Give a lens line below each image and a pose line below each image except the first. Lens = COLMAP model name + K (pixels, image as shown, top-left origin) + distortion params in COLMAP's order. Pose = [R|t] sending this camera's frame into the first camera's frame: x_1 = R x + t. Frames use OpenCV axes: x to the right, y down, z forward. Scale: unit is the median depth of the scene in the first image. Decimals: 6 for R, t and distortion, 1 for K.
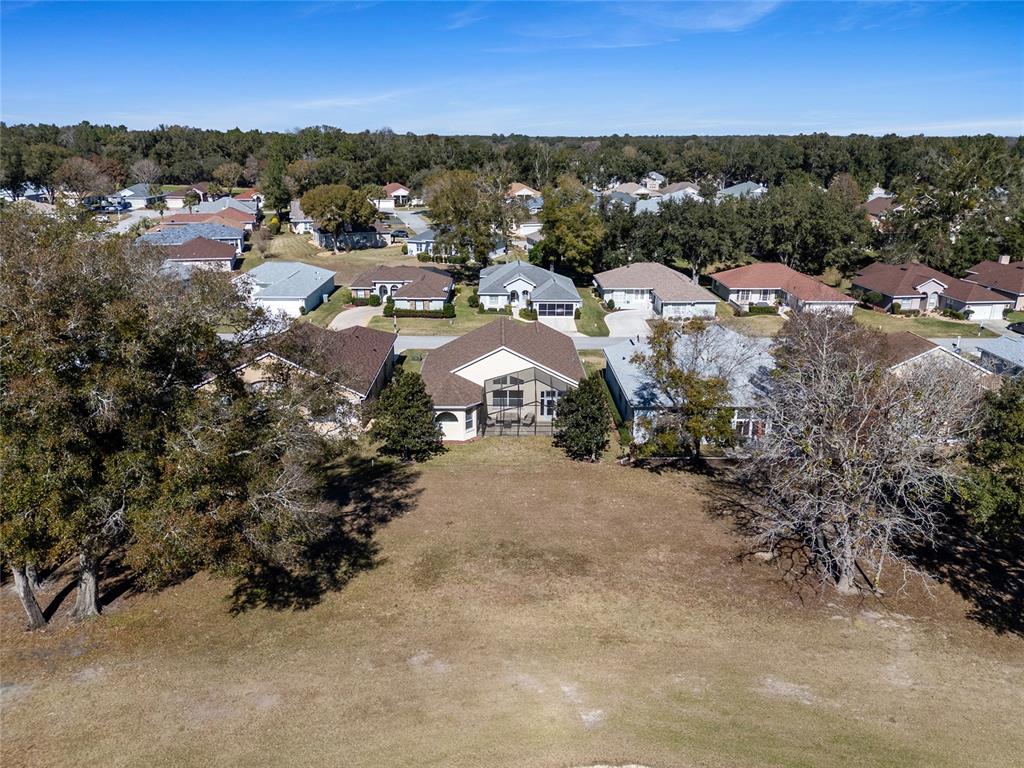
lens RADIAL K [[749.5, 0, 512.0], [0, 749.5, 384.0], [0, 0, 1]] dist [0.085488, -0.091507]
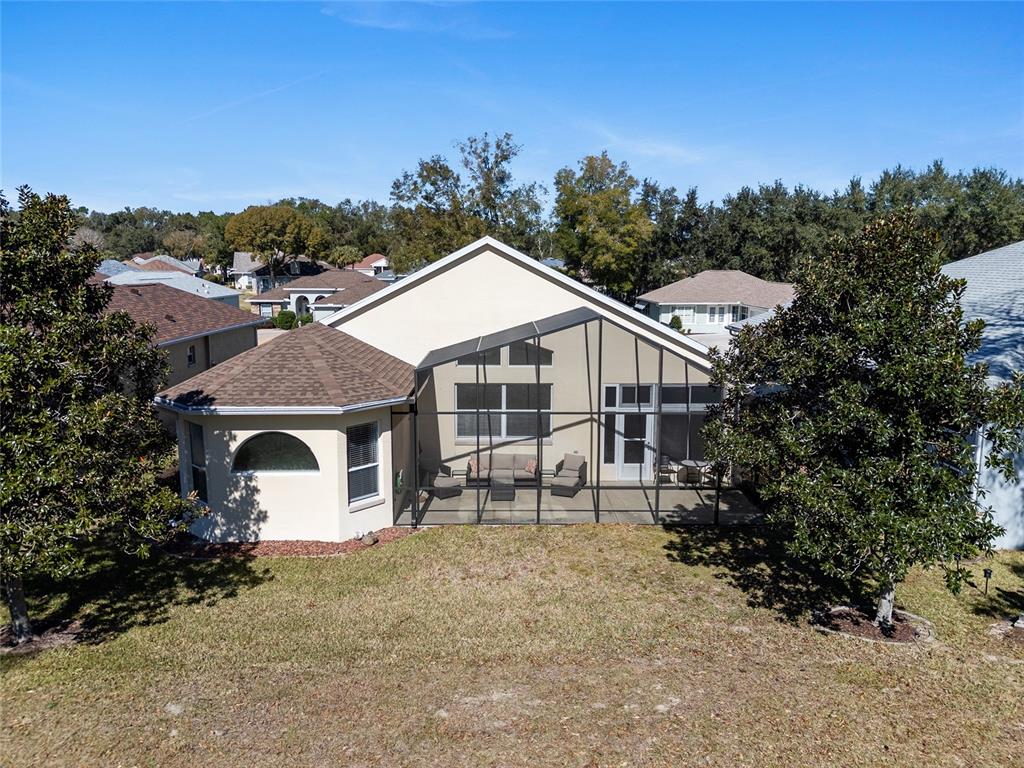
lens RADIAL K [[749.5, 0, 512.0], [0, 749.5, 384.0], [0, 0, 1]] dist [0.085488, -0.091507]
pose [[0.999976, -0.006938, -0.000572, -0.001543], [0.006770, 0.988271, -0.152557, 0.057522], [0.001623, 0.152550, 0.988294, 0.679110]]
